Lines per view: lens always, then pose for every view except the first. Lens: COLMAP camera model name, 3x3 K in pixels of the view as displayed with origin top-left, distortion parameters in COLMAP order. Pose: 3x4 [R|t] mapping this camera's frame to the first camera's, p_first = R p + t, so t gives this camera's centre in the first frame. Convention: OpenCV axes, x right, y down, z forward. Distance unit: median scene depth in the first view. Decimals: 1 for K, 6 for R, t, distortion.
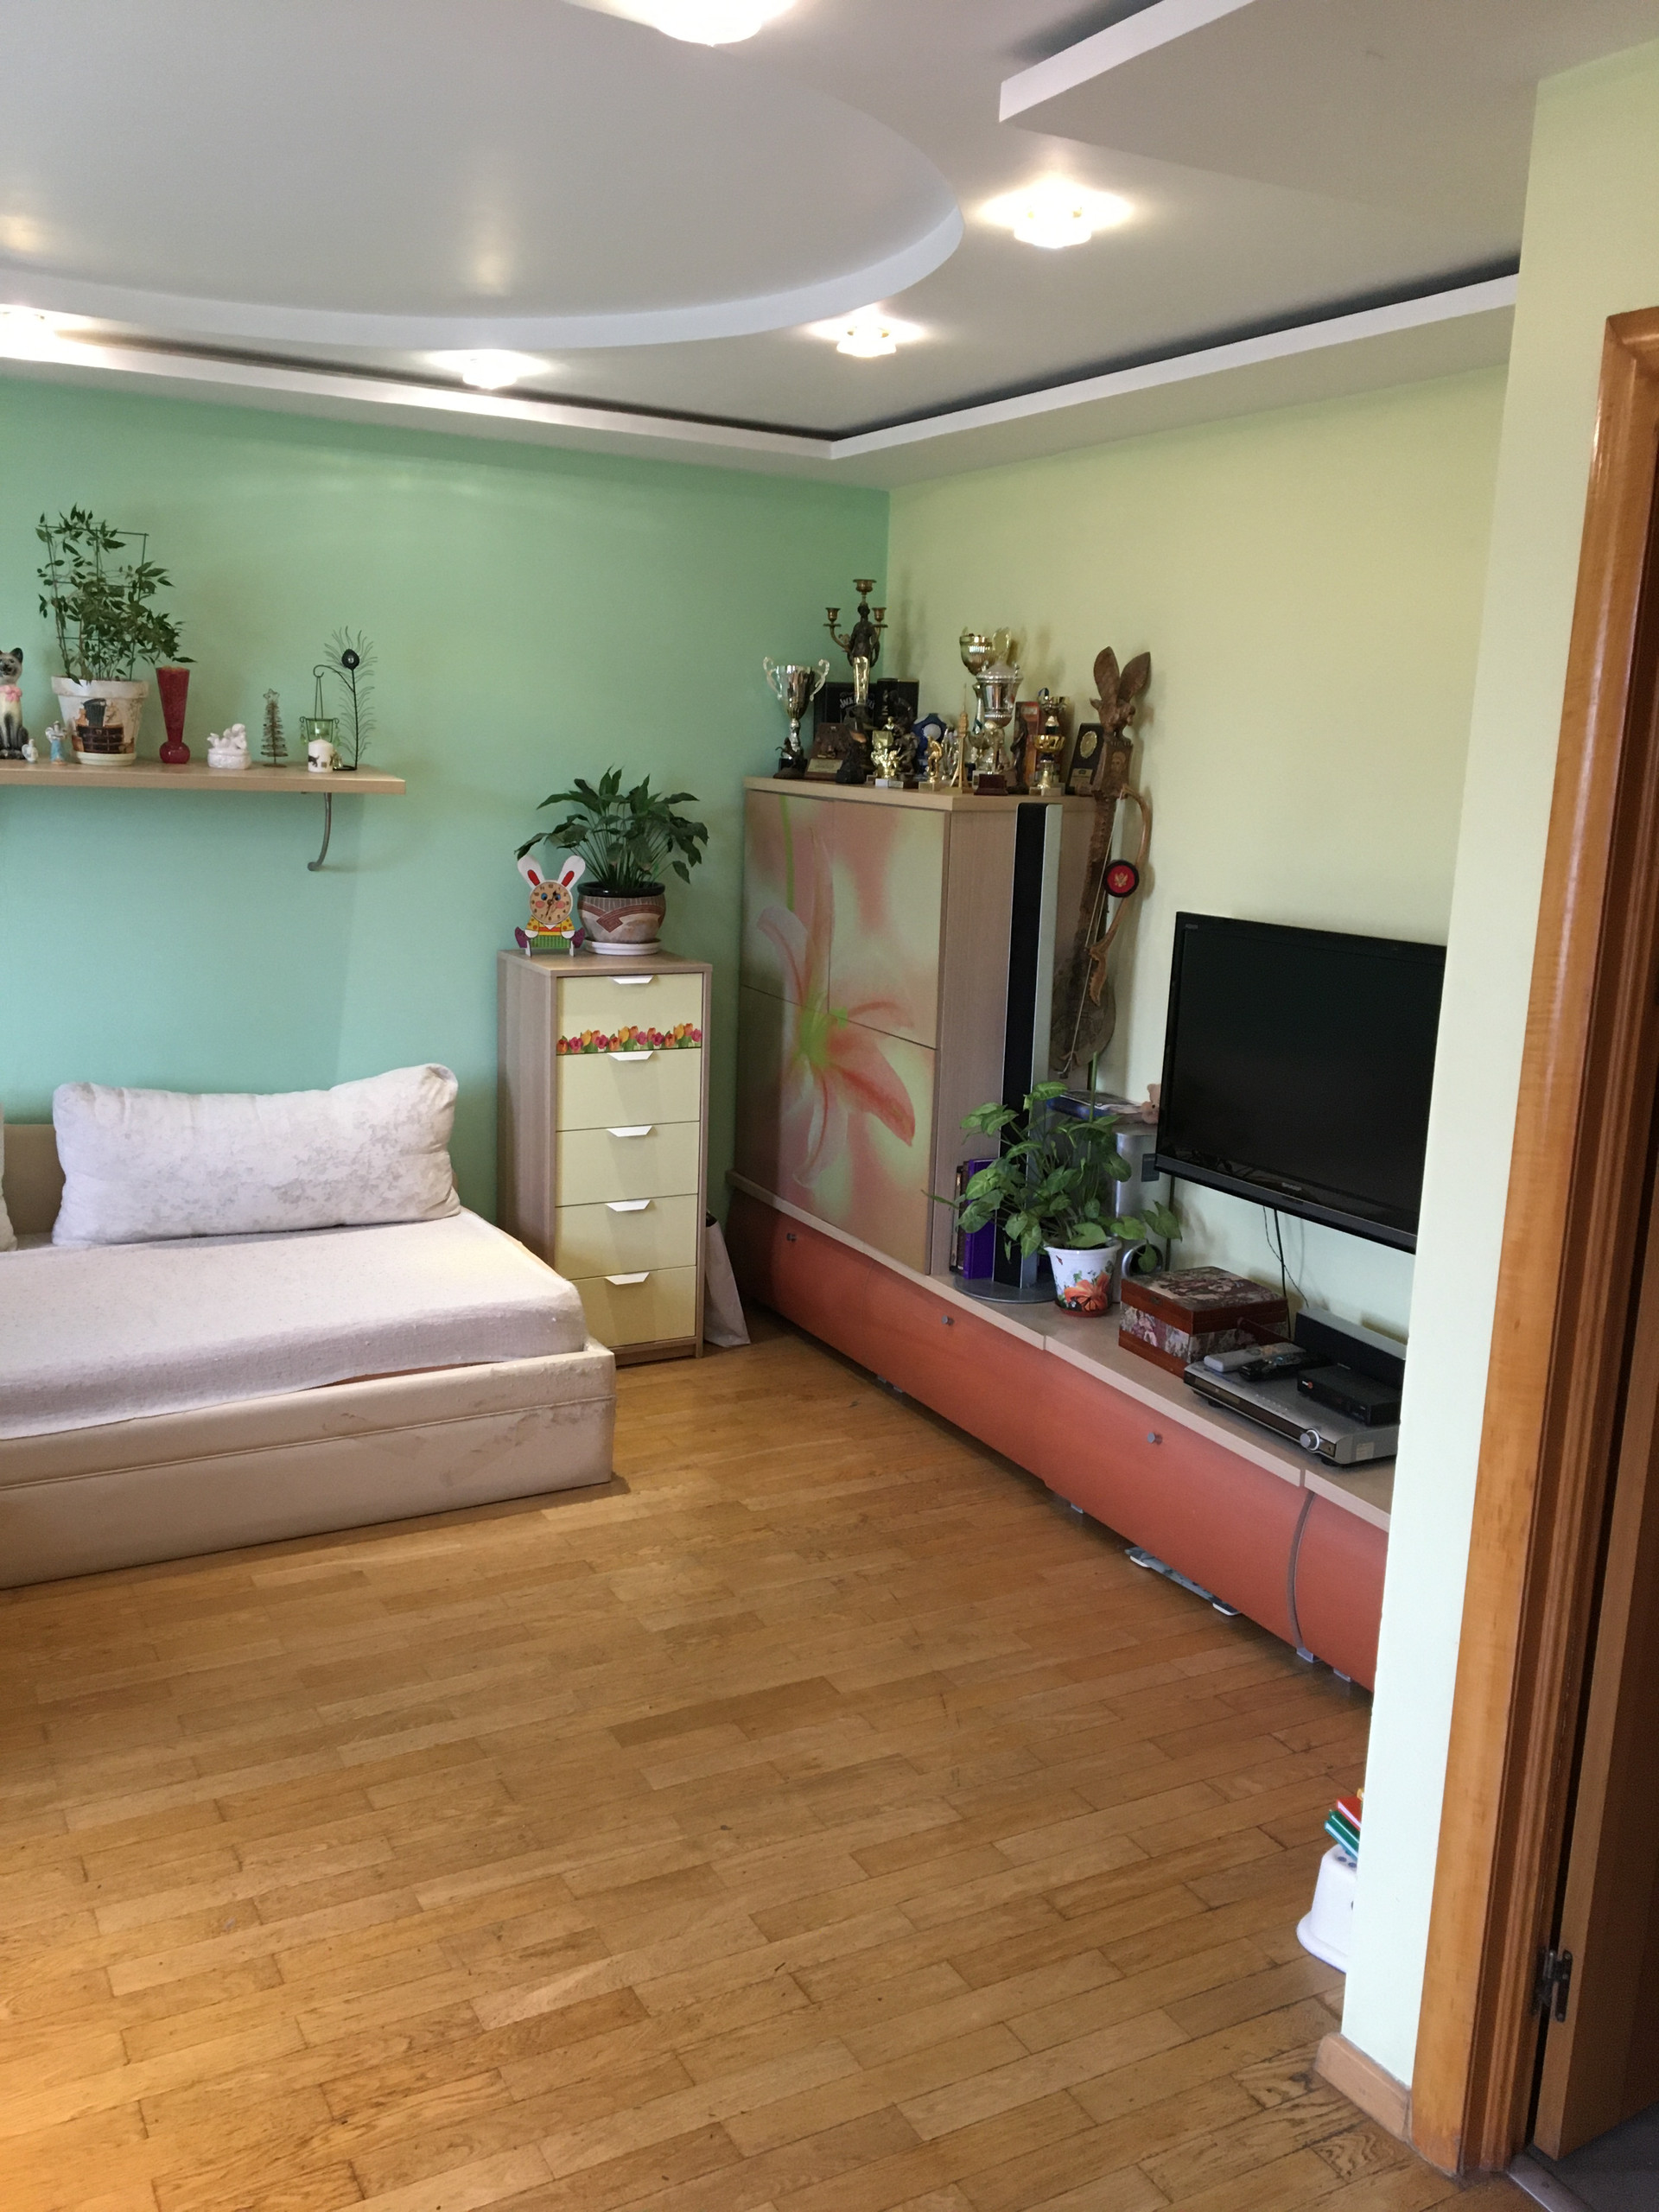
lens RADIAL K [[1873.9, 0, 825.8], [0, 1873.9, 1106.3], [0, 0, 1]] dist [0.053559, -0.024305]
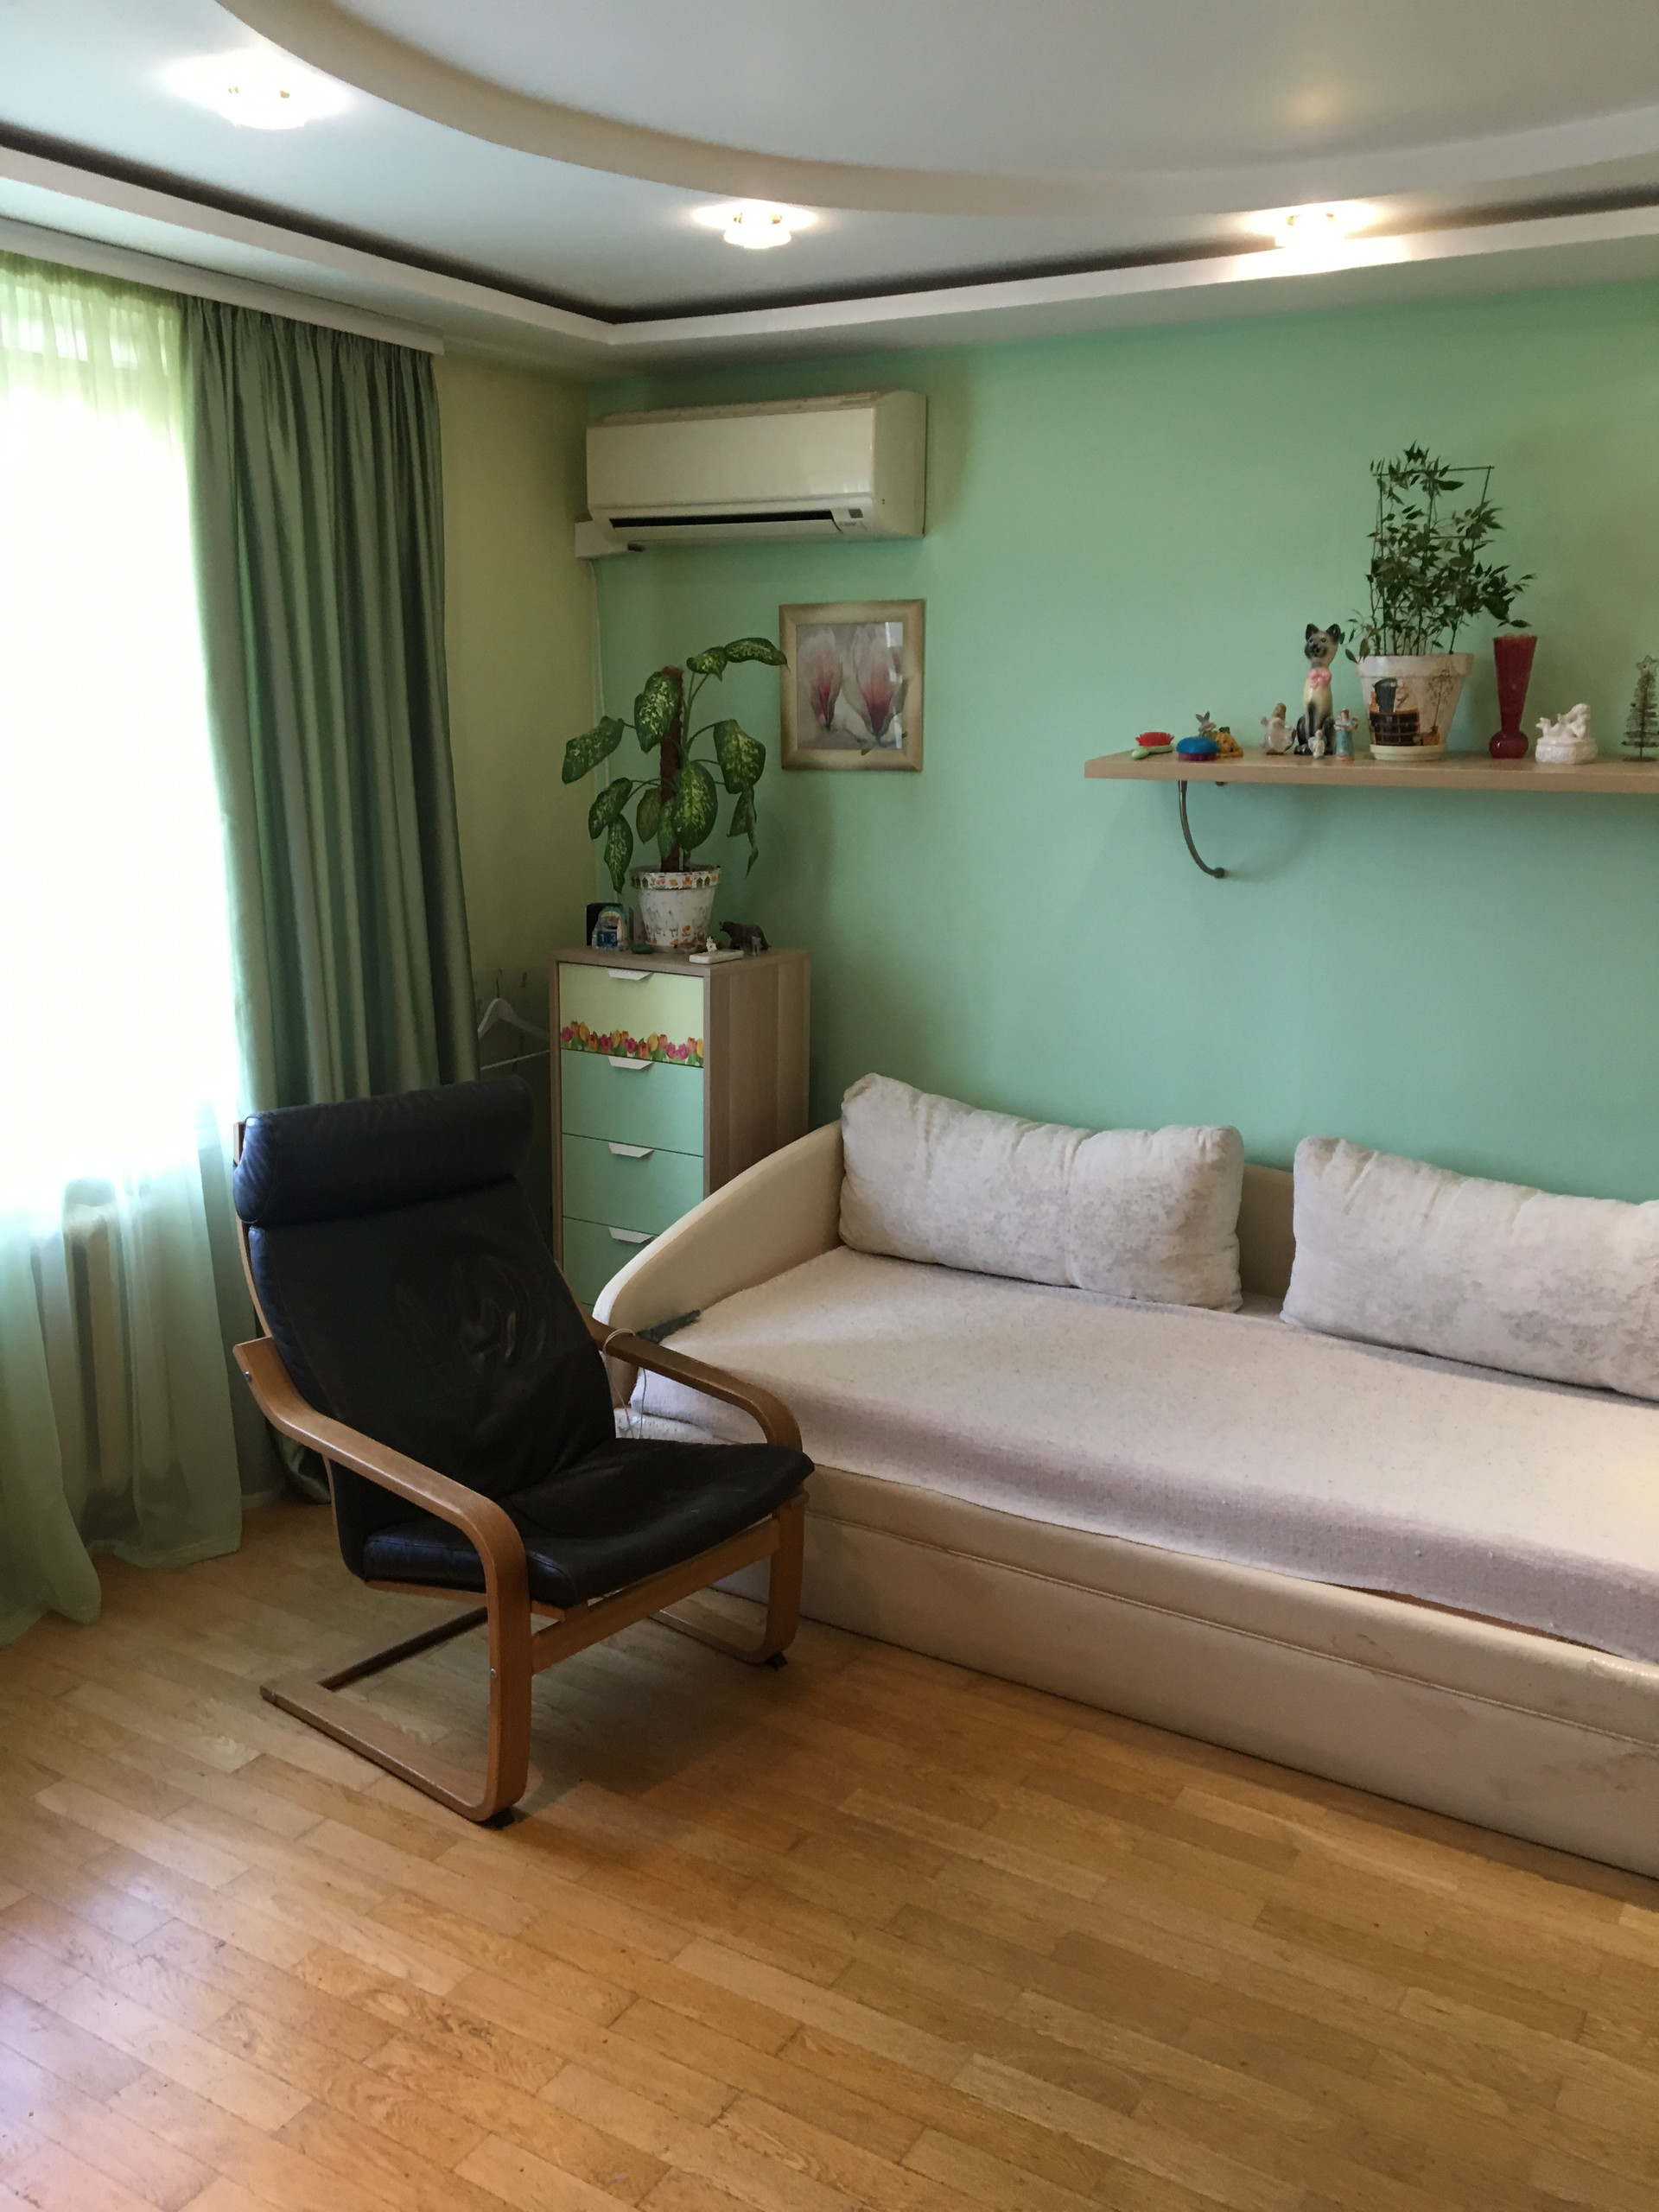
lens RADIAL K [[1873.9, 0, 828.6], [0, 1873.9, 1104.8], [0, 0, 1]] dist [0.053559, -0.024305]
pose [[0.499397, 0.149359, -0.853402, 0.216108], [-0.163891, 0.983529, 0.076227, -0.055916], [0.850731, 0.101798, 0.515650, 0.386736]]
